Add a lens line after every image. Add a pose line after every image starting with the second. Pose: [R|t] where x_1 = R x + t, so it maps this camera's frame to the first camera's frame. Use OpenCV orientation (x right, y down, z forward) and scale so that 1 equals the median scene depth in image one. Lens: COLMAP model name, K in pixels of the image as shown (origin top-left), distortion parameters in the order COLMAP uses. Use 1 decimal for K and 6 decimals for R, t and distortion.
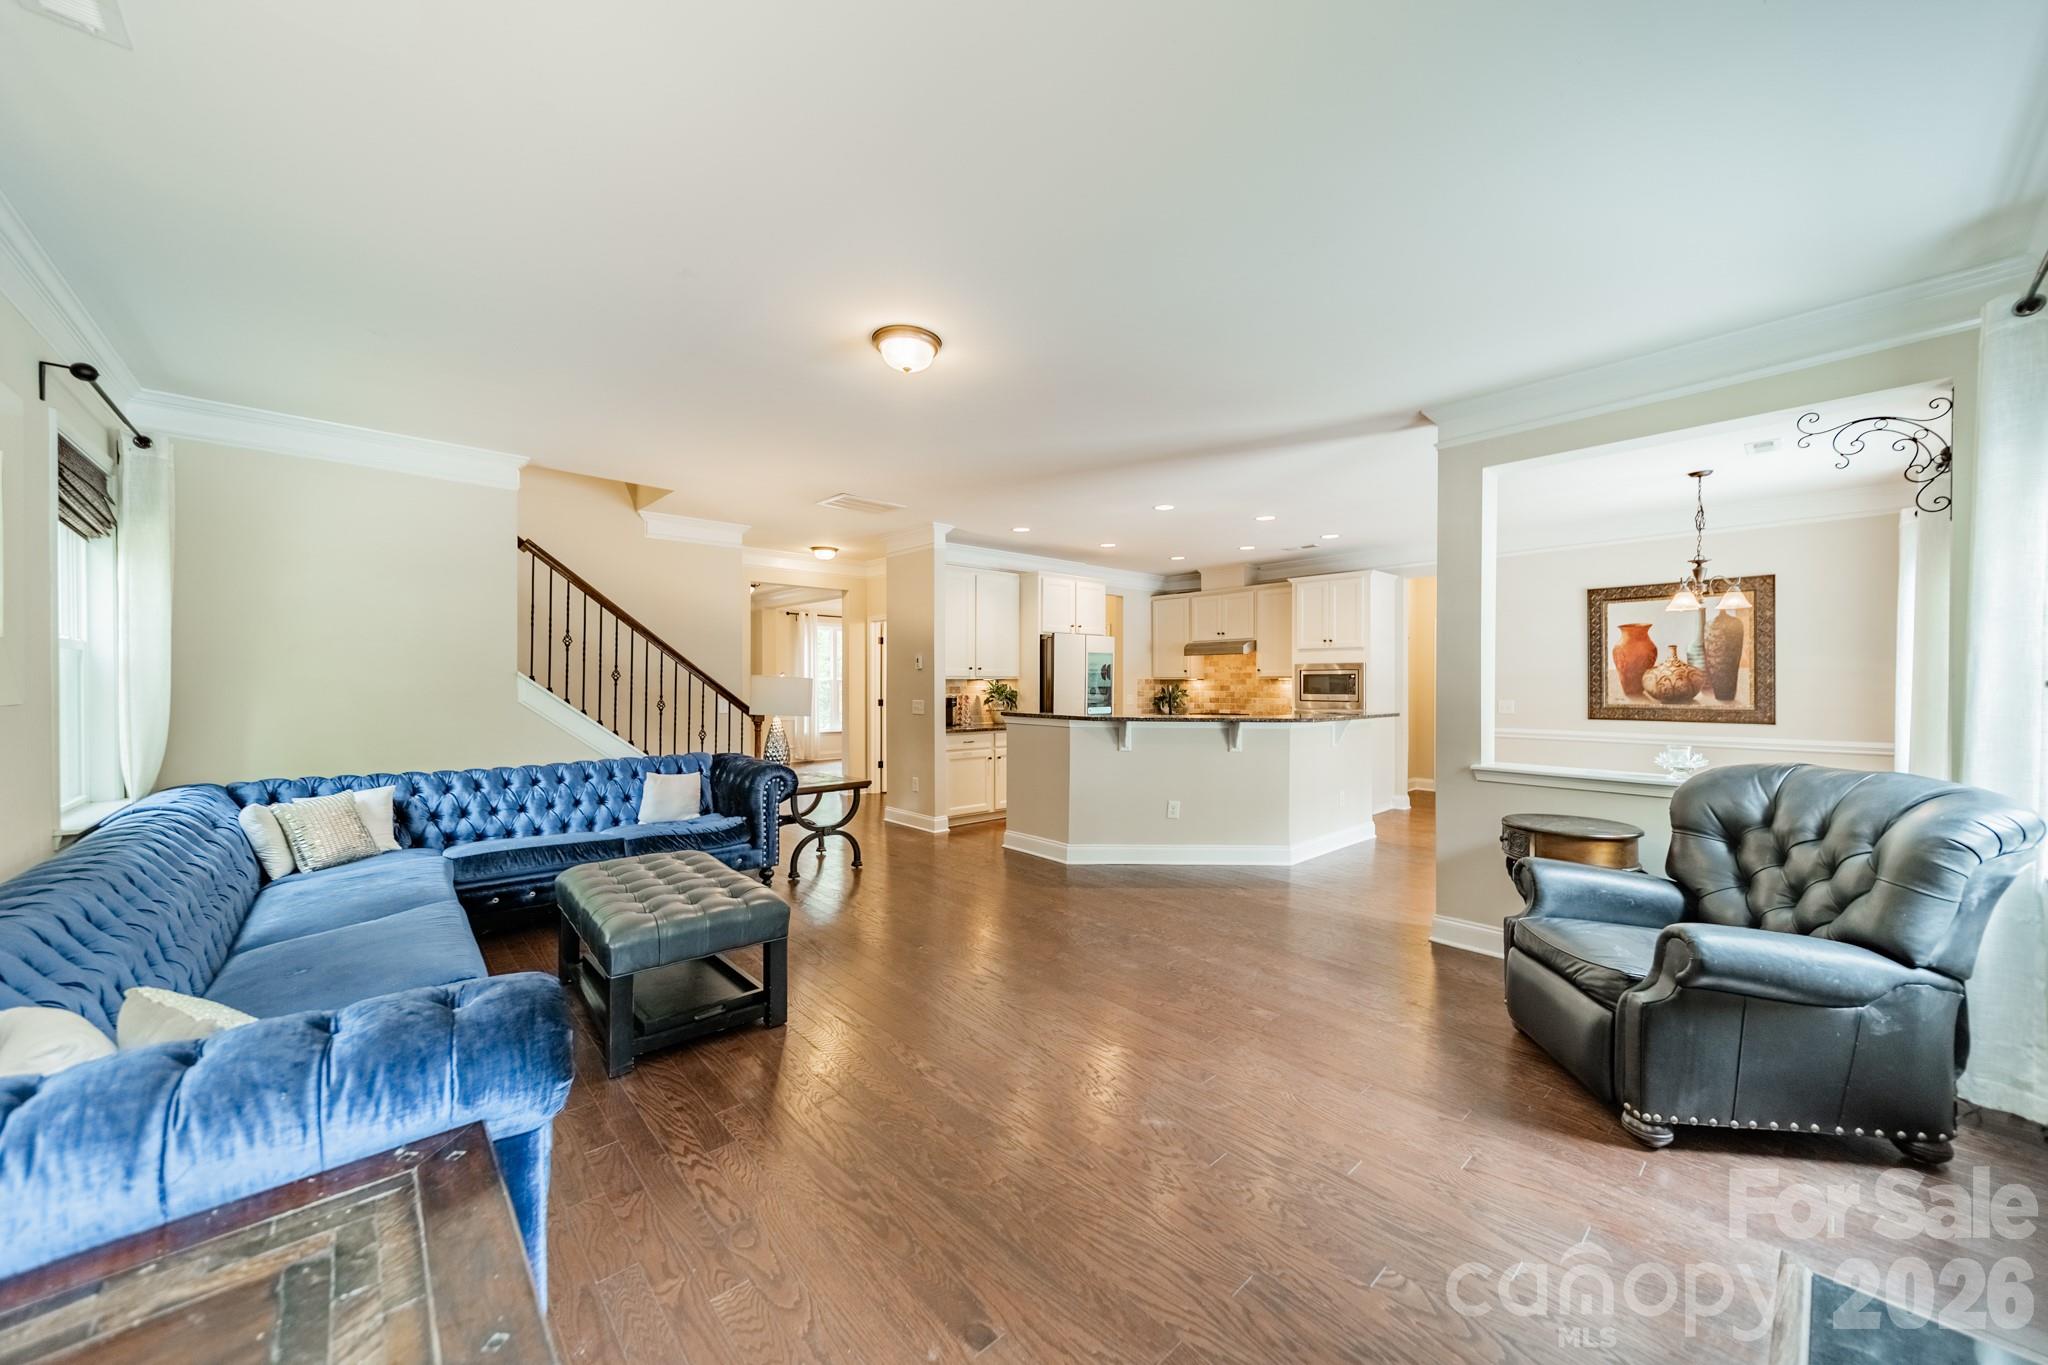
lens RADIAL K [[735.2, 0, 1022.5], [0, 735.2, 680.3], [0, 0, 1]] dist [0.007311, 0.000197]
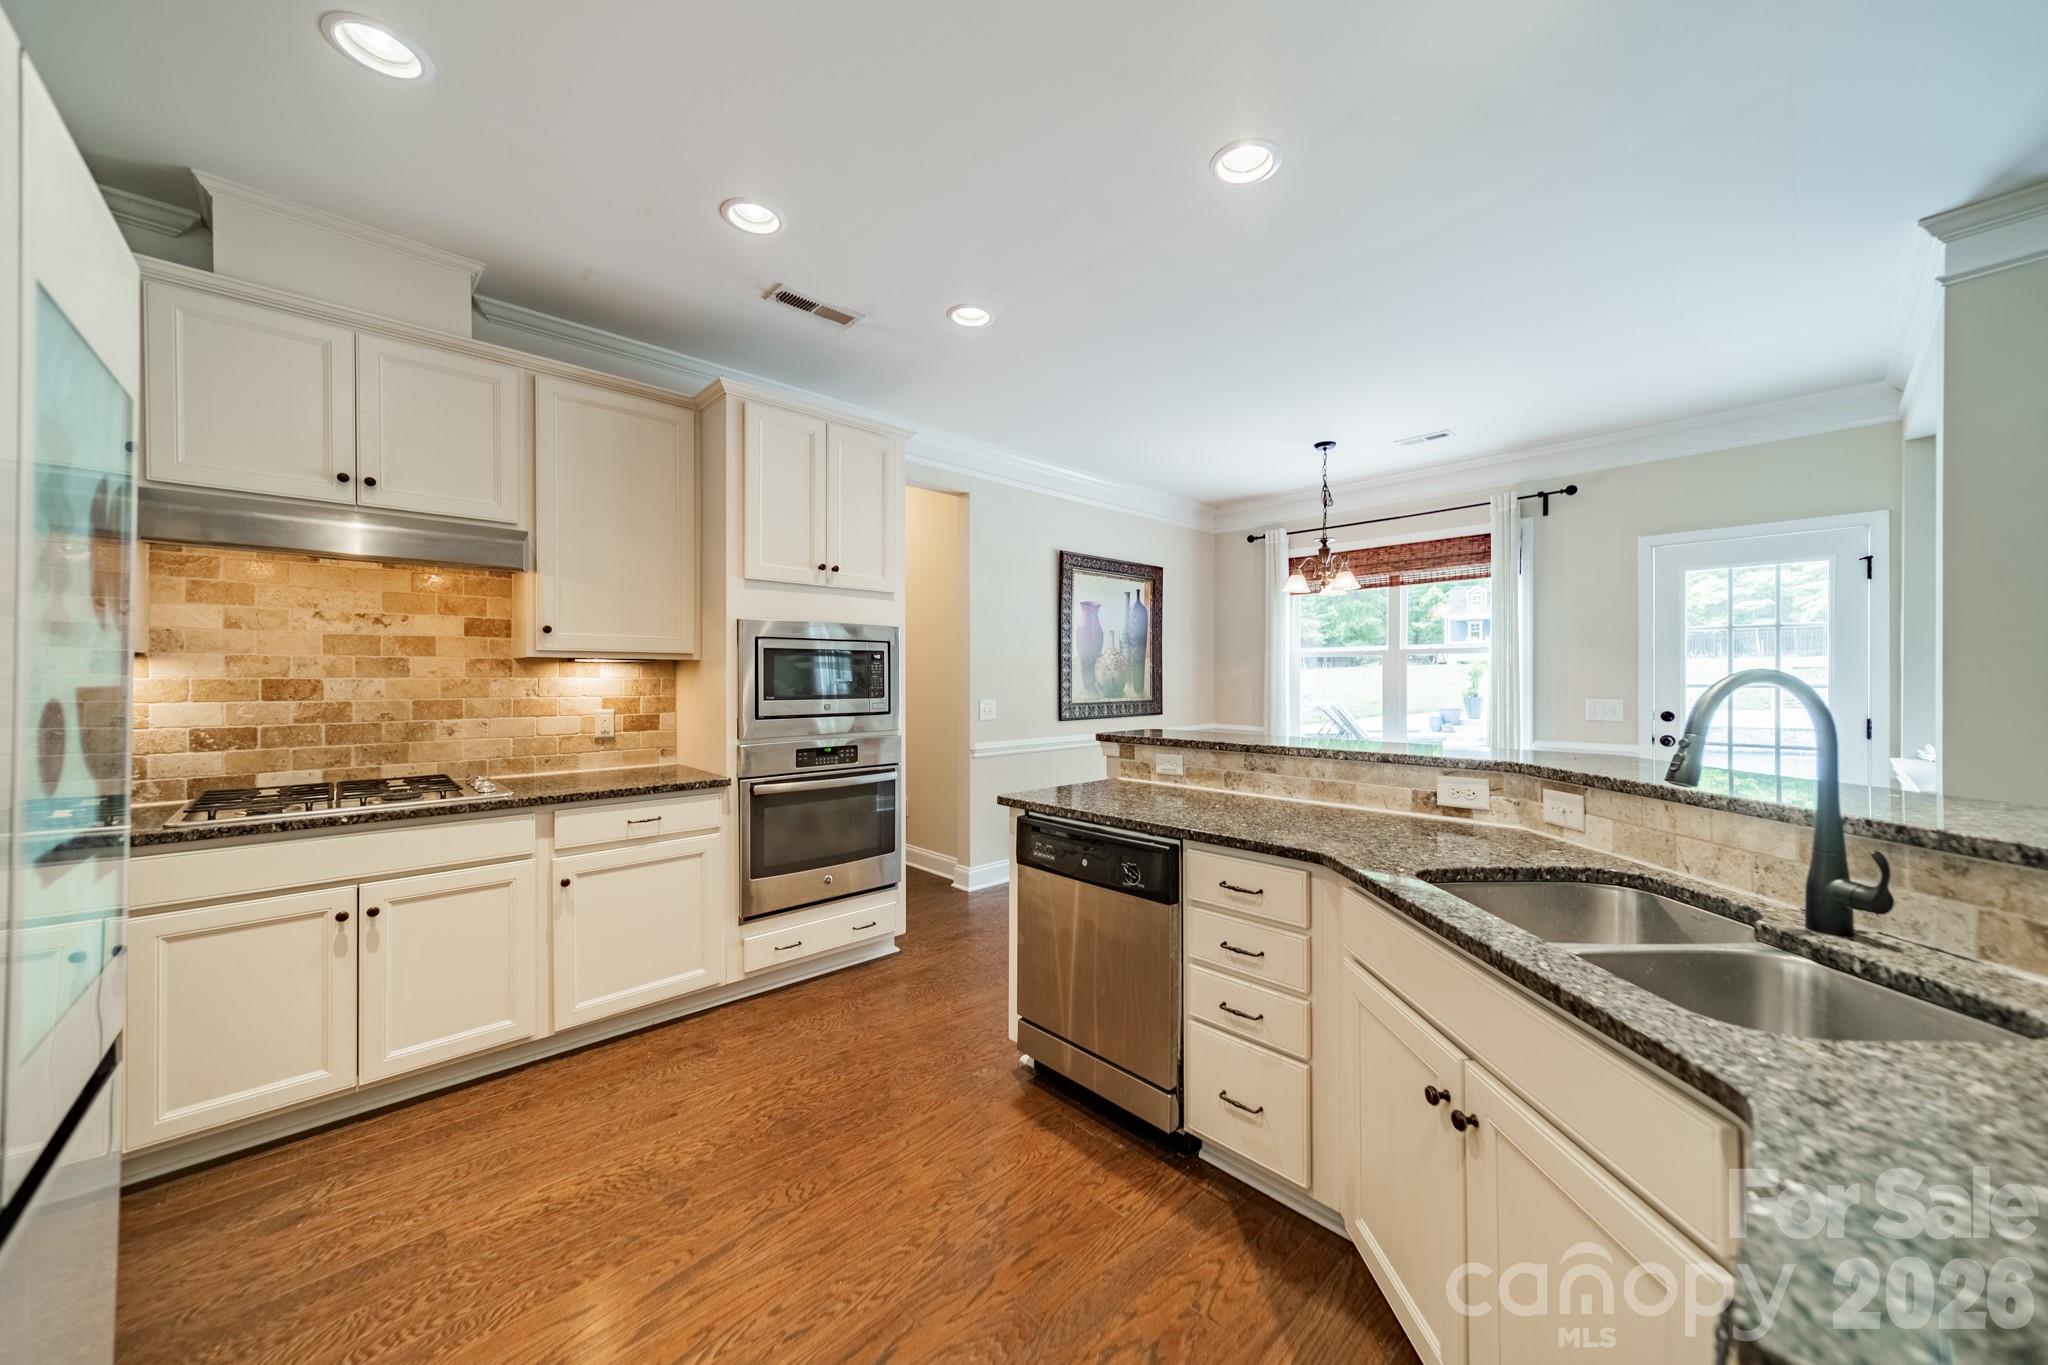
lens RADIAL K [[735.2, 0, 1028.7], [0, 735.2, 679.4], [0, 0, 1]] dist [0.007311, 0.000197]
pose [[-0.020276, -0.002110, 0.999792, 0.003828], [-0.002126, 0.999996, 0.002067, 0.005897], [-0.999792, -0.002084, -0.020281, 0.753263]]
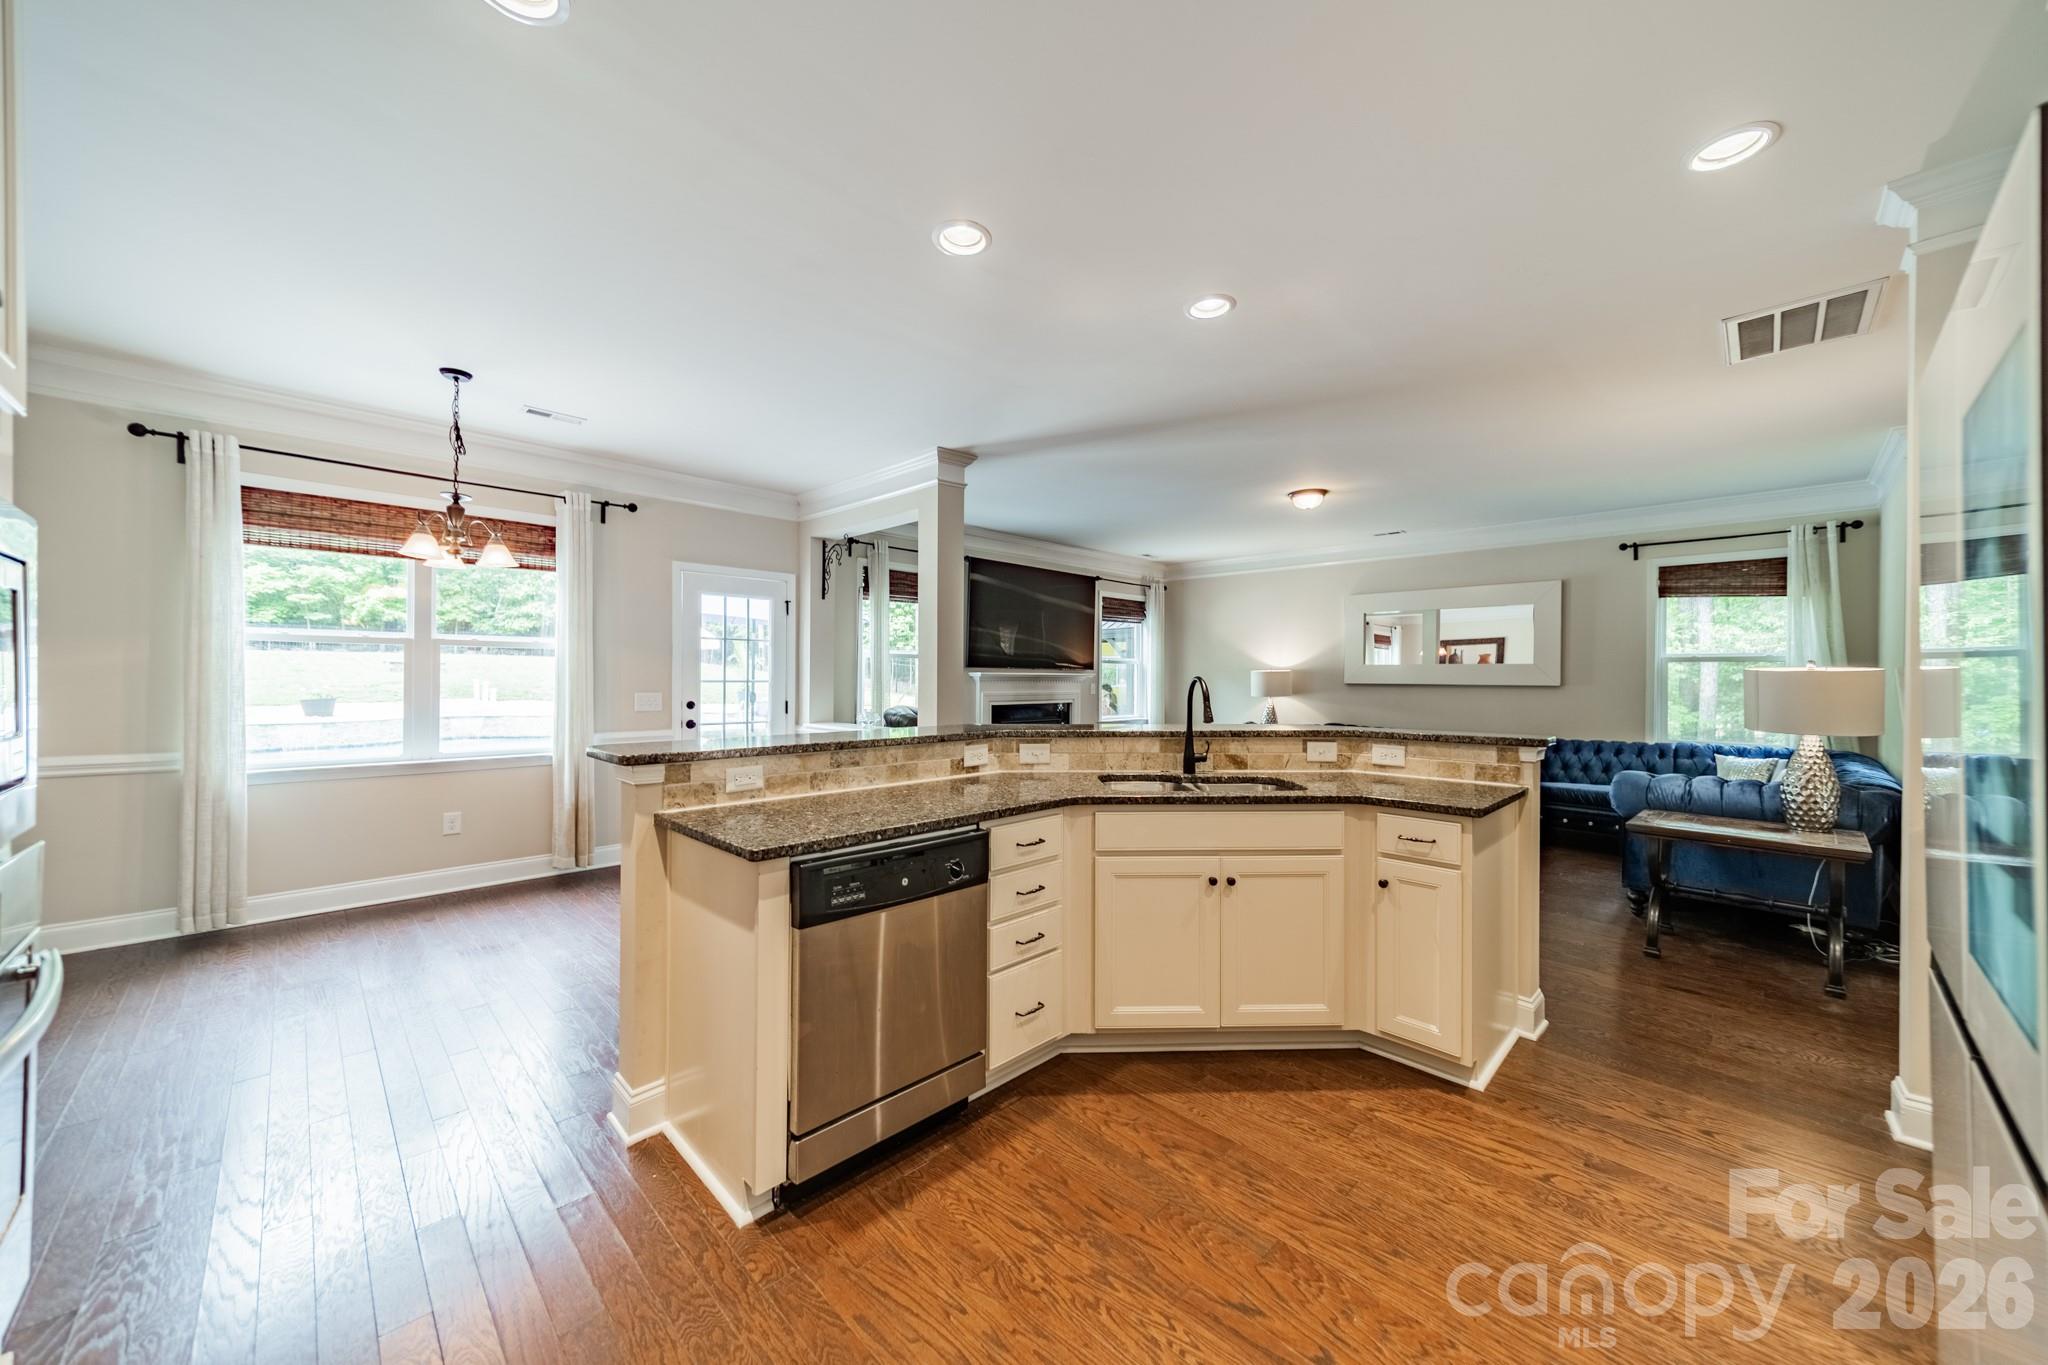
lens RADIAL K [[735.2, 0, 1030.0], [0, 735.2, 675.8], [0, 0, 1]] dist [0.007311, 0.000197]
pose [[-0.998565, -0.009200, -0.052749, 0.217742], [-0.008971, 0.999949, -0.004579, 0.005874], [0.052789, -0.004099, -0.998597, 0.948859]]
